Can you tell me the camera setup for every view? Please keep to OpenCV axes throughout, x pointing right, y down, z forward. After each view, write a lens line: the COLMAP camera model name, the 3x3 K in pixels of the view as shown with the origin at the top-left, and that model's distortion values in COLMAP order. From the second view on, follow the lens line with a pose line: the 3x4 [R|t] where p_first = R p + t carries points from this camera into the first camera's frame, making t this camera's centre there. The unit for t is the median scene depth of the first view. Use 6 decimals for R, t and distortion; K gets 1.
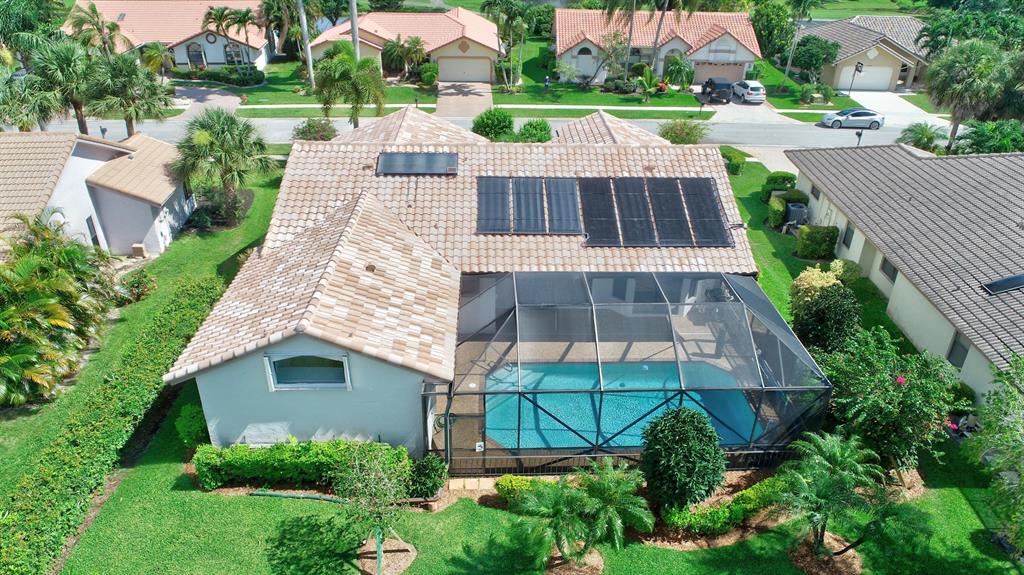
lens RADIAL K [[690.9, 0, 512.0], [0, 690.9, 287.5], [0, 0, 1]] dist [-0.001012, -0.000511]
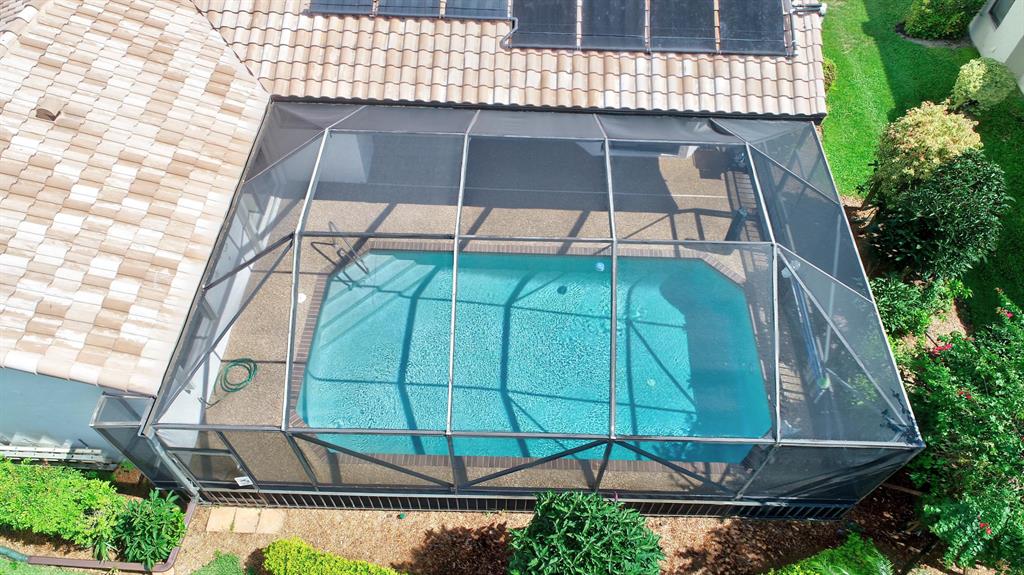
lens RADIAL K [[690.9, 0, 512.0], [0, 690.9, 287.5], [0, 0, 1]] dist [-0.001012, -0.000511]
pose [[0.997570, 0.053172, -0.045016, 0.141280], [-0.029191, 0.905702, 0.422908, -0.115997], [0.063258, -0.420566, 0.905054, 0.434528]]
